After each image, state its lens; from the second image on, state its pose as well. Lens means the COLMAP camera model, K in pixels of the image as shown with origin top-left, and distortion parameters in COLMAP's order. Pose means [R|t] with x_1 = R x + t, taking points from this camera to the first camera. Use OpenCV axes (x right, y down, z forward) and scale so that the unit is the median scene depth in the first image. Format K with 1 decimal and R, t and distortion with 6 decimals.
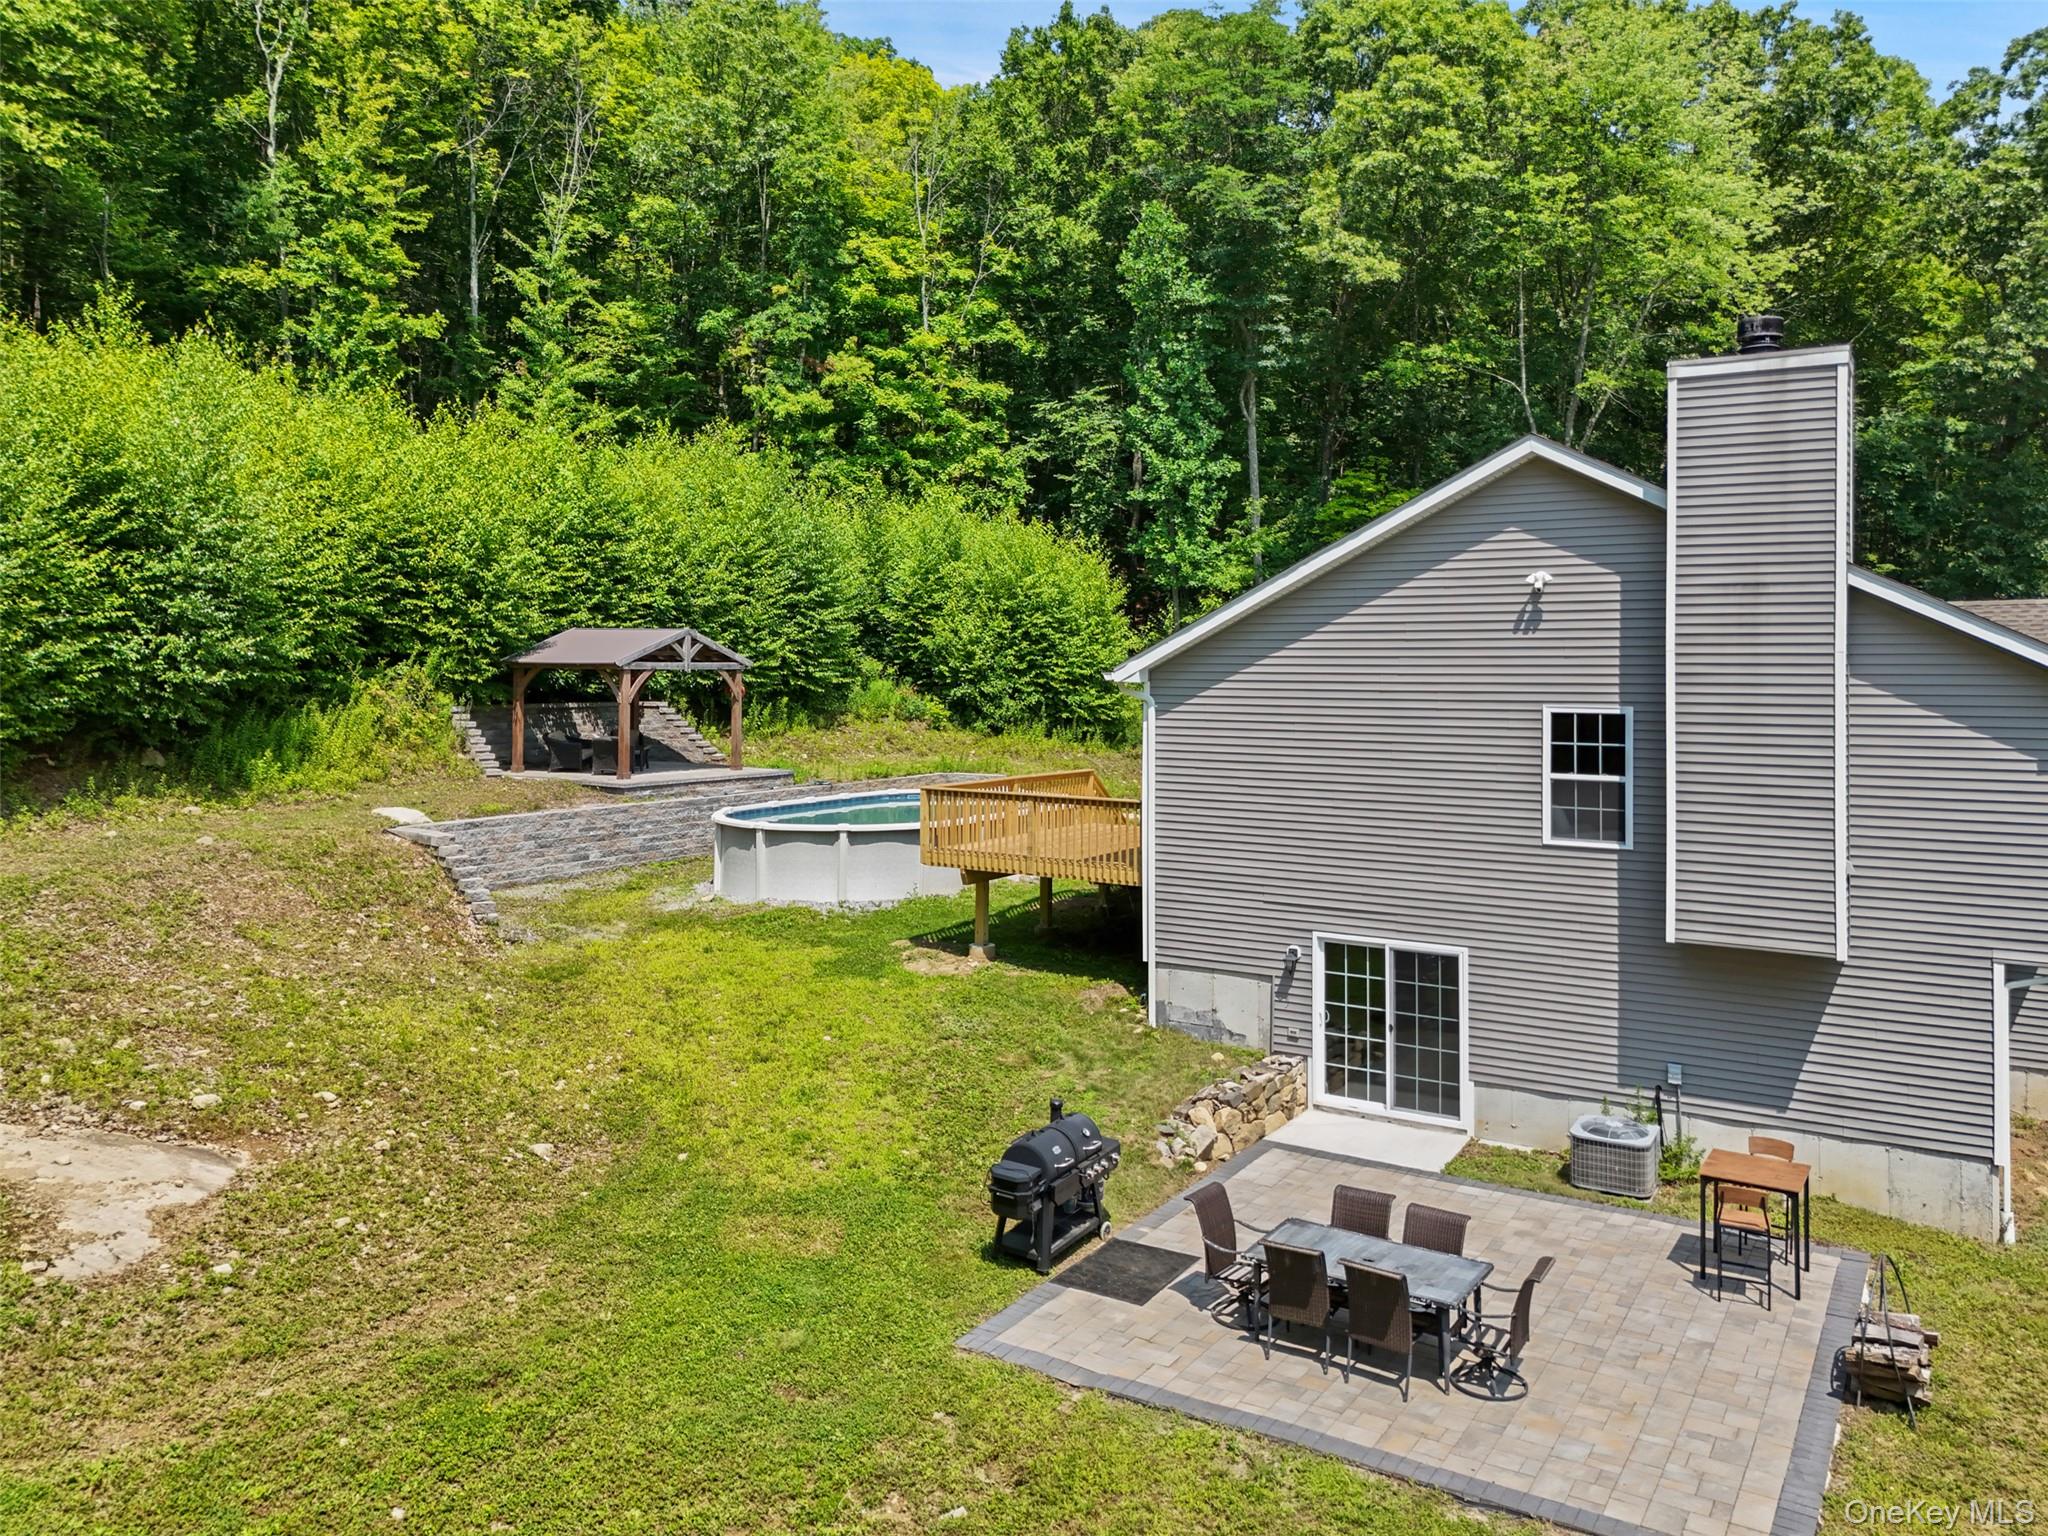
lens RADIAL K [[1551.1, 0, 1020.5], [0, 1551.1, 649.8], [0, 0, 1]] dist [0.038788, -0.000804]
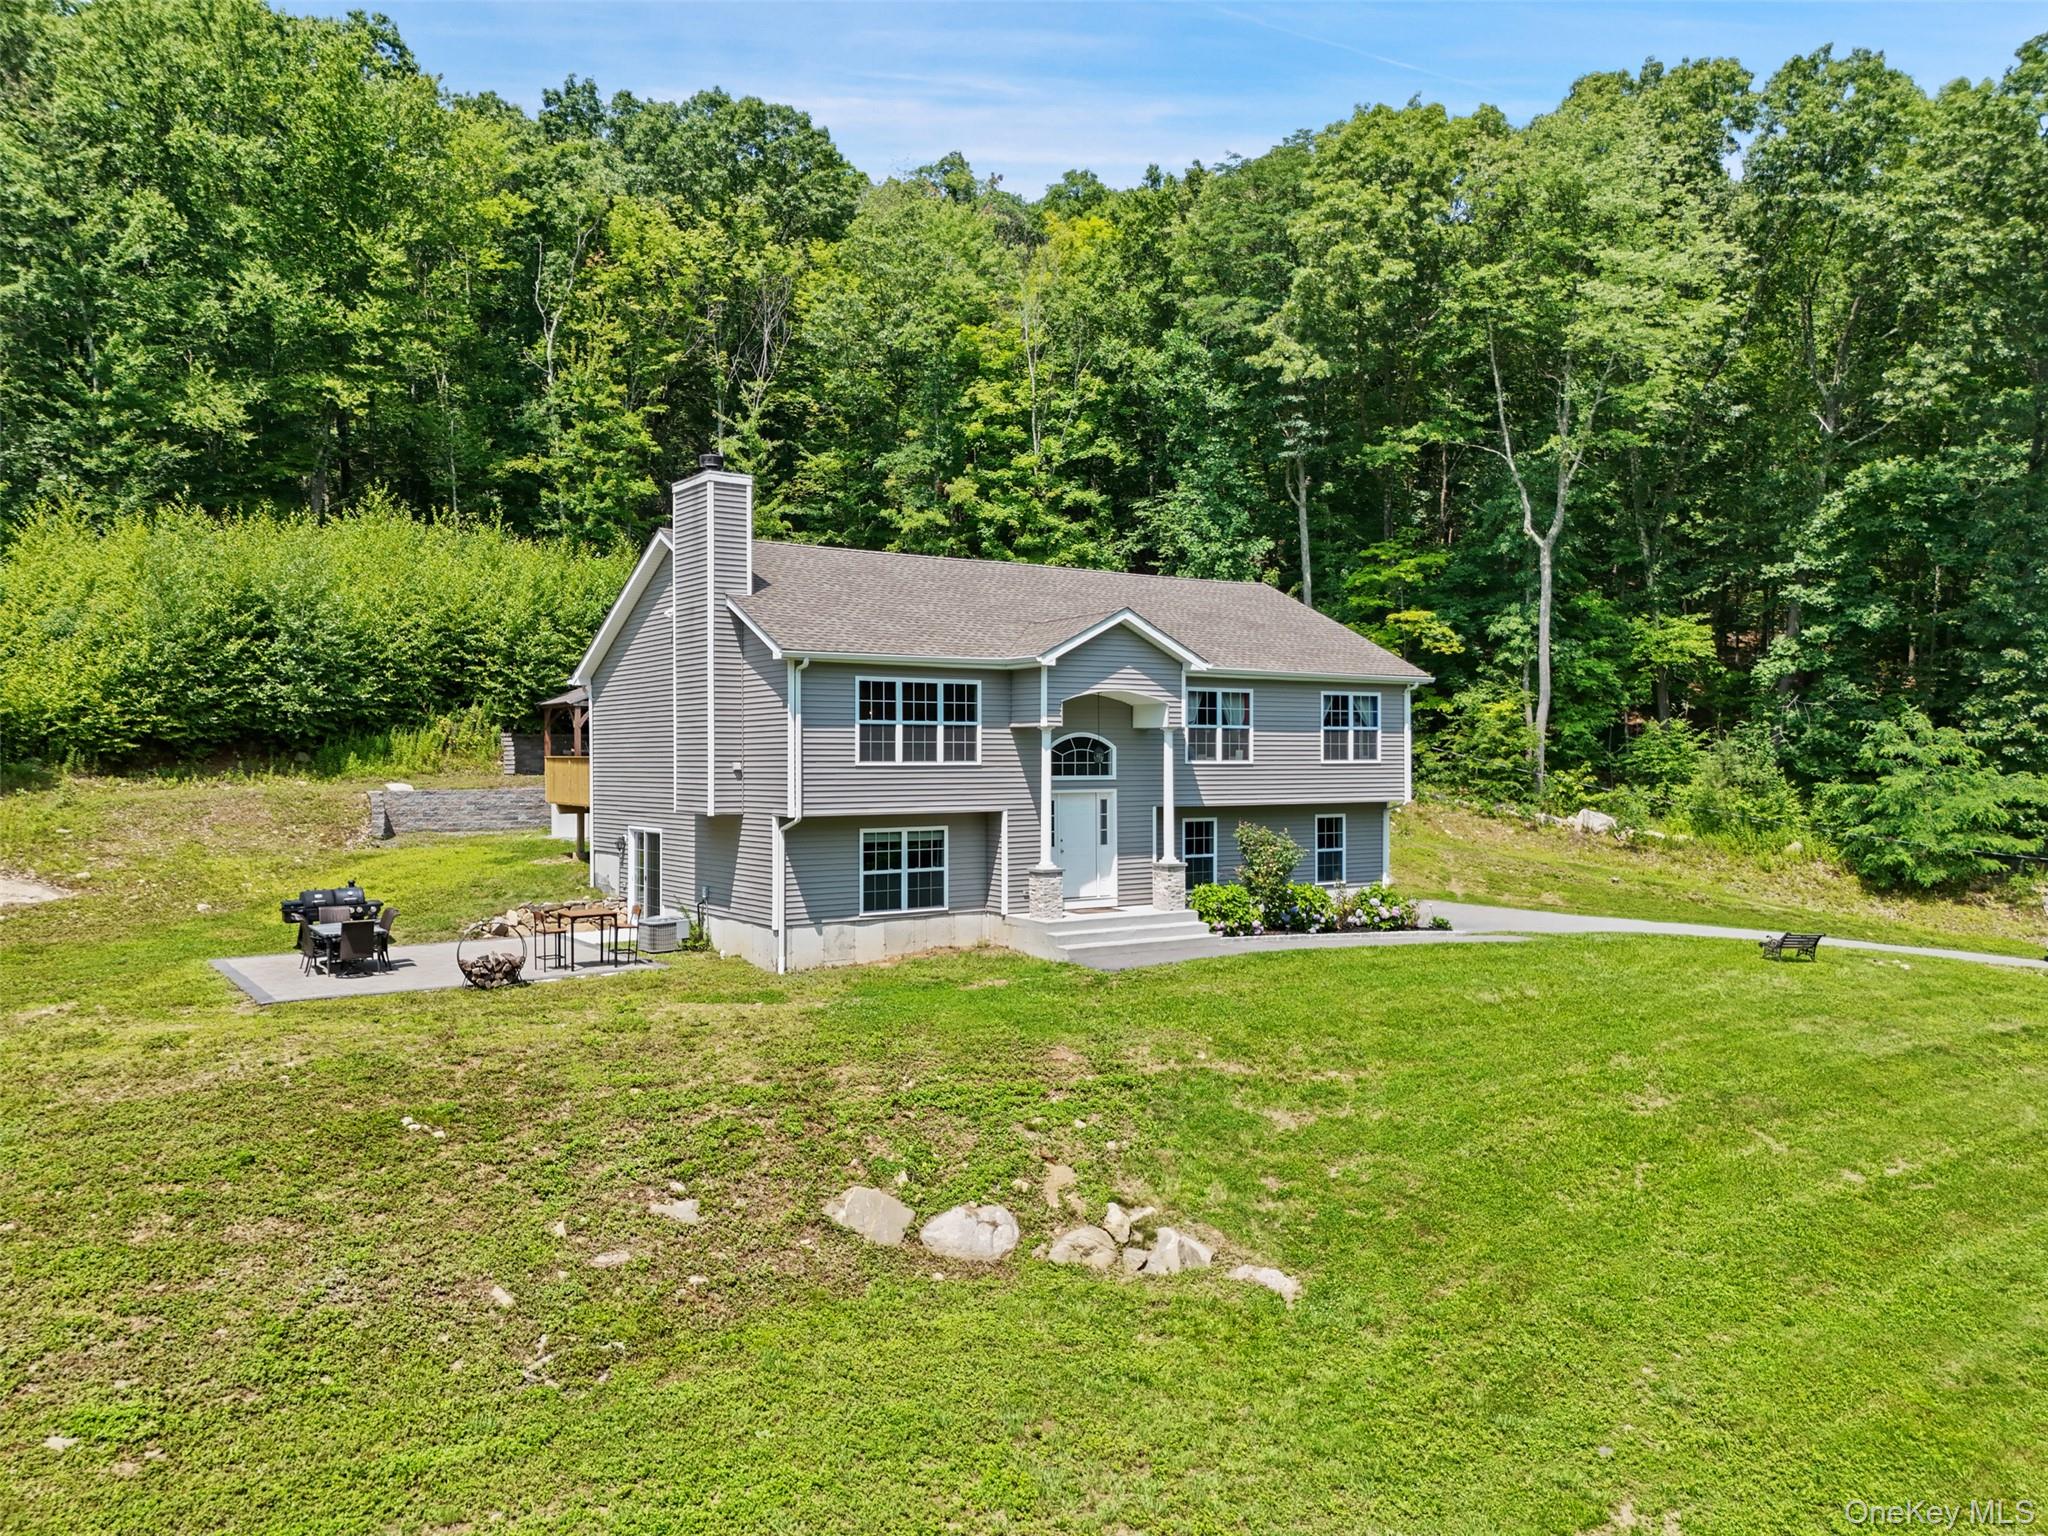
lens RADIAL K [[1505.3, 0, 1024.0], [0, 1505.3, 768.0], [0, 0, 1]] dist [0.076931, -0.062574]
pose [[0.913819, -0.007011, -0.406061, 0.547354], [0.012684, 0.999856, 0.011281, 0.044441], [0.405924, -0.015460, 0.913776, -0.151619]]
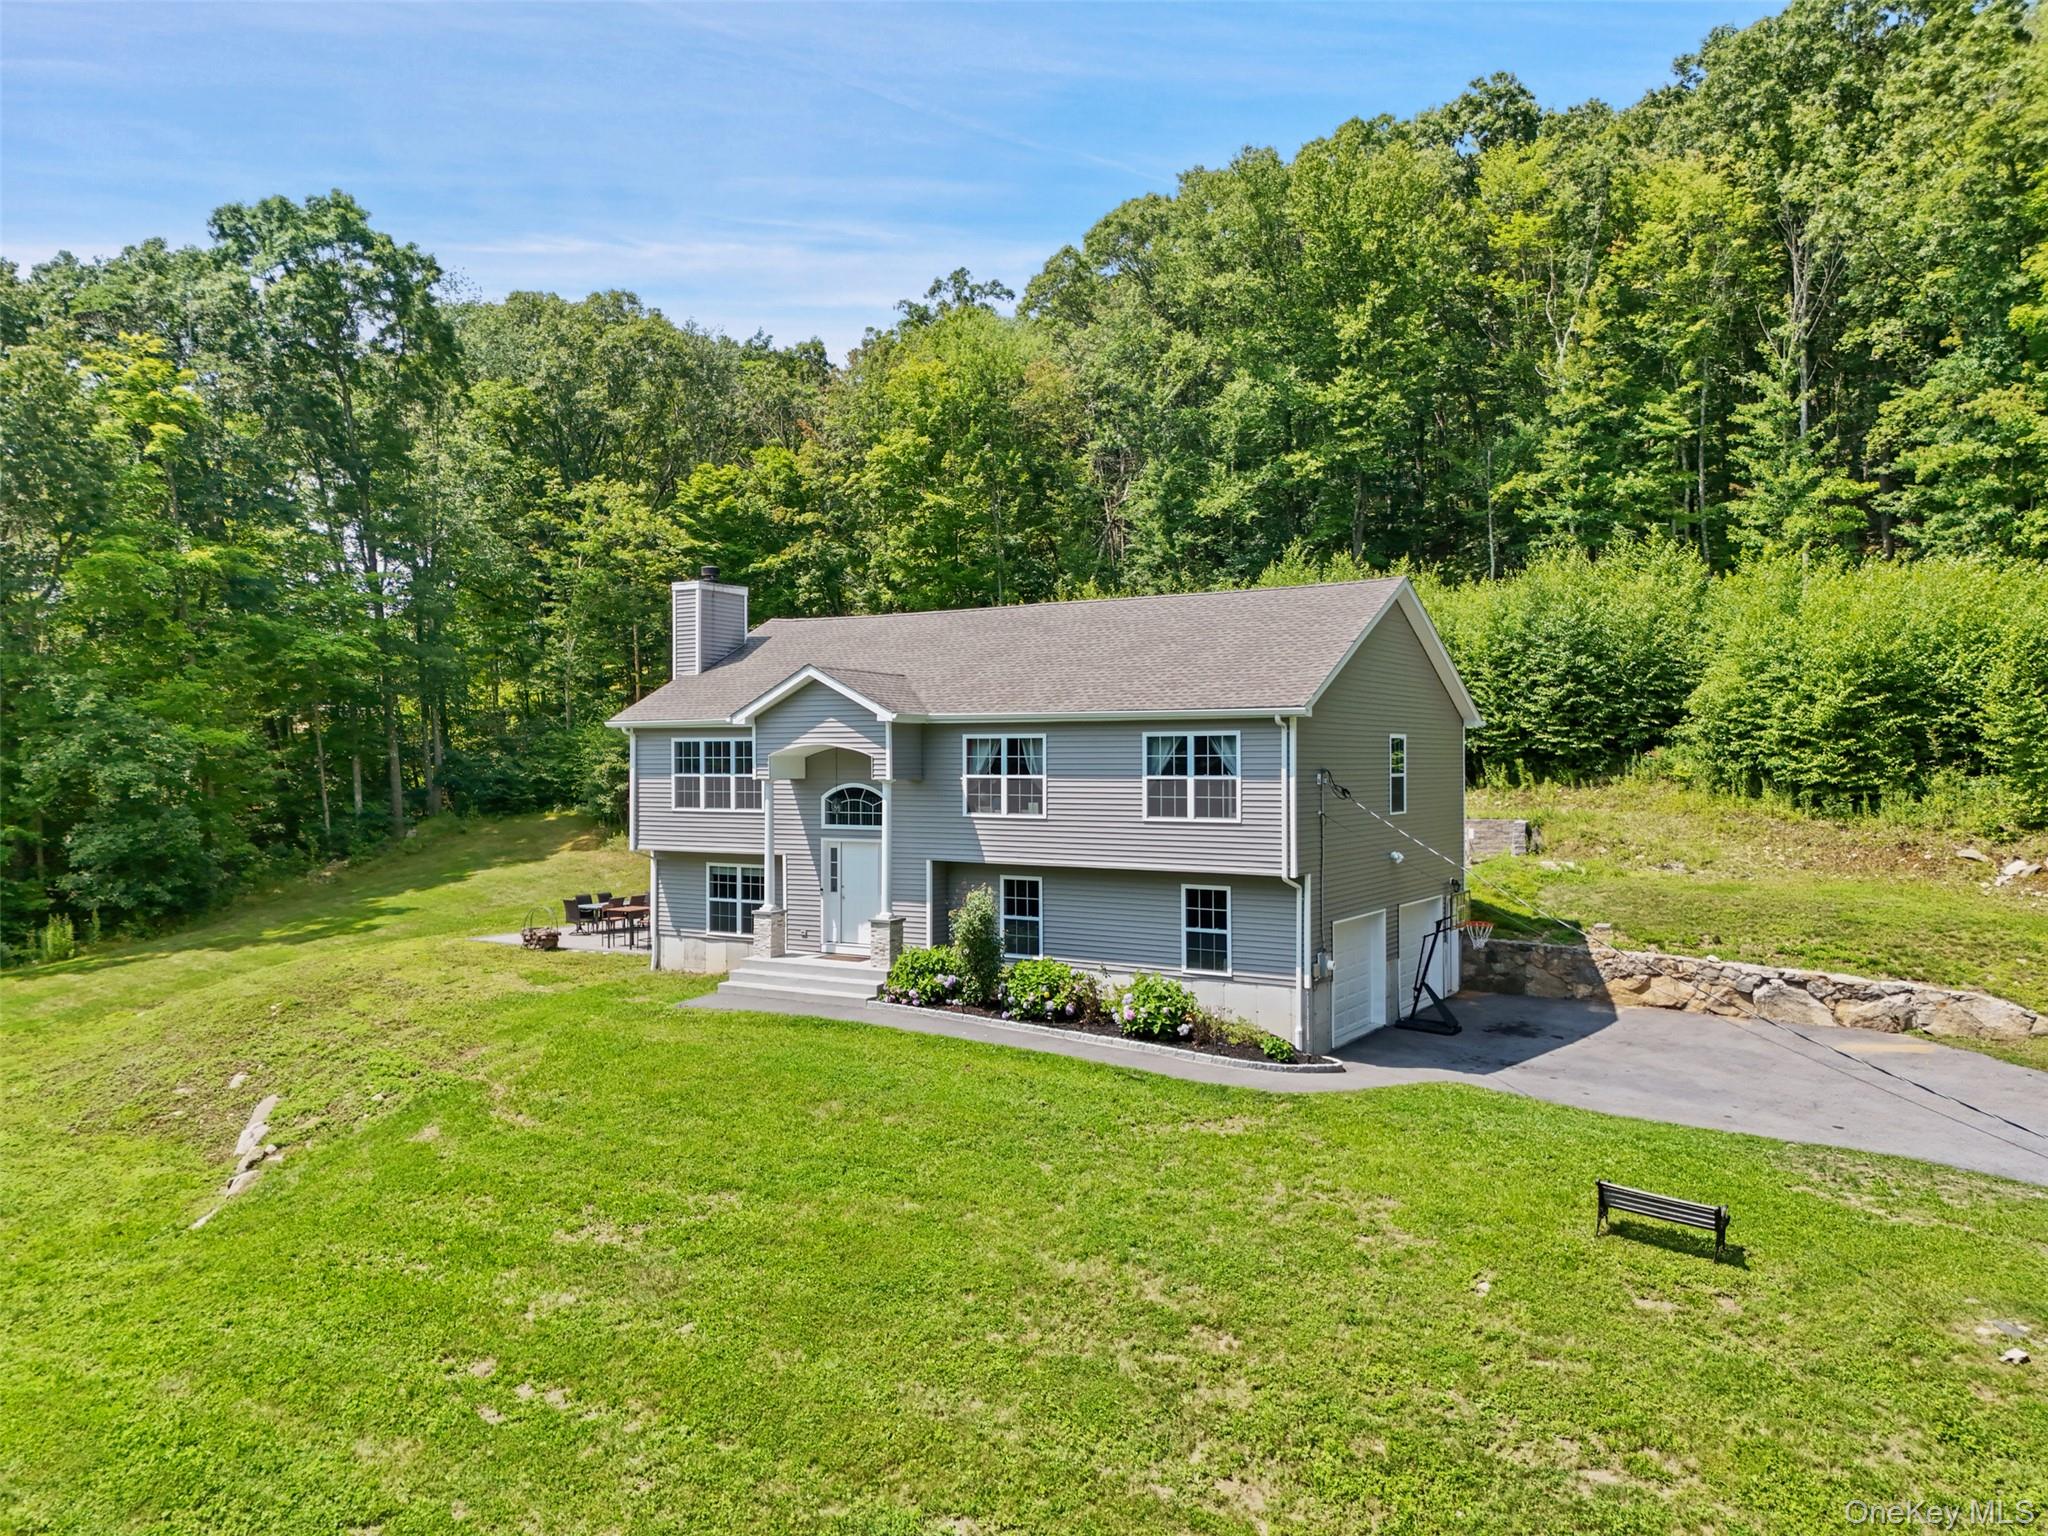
lens RADIAL K [[1505.3, 0, 1024.0], [0, 1505.3, 768.0], [0, 0, 1]] dist [0.076931, -0.062574]
pose [[-0.009953, -0.001772, -0.999949, 0.979992], [0.011245, 0.999935, -0.001884, 0.031933], [0.999887, -0.011263, -0.009933, 0.542982]]
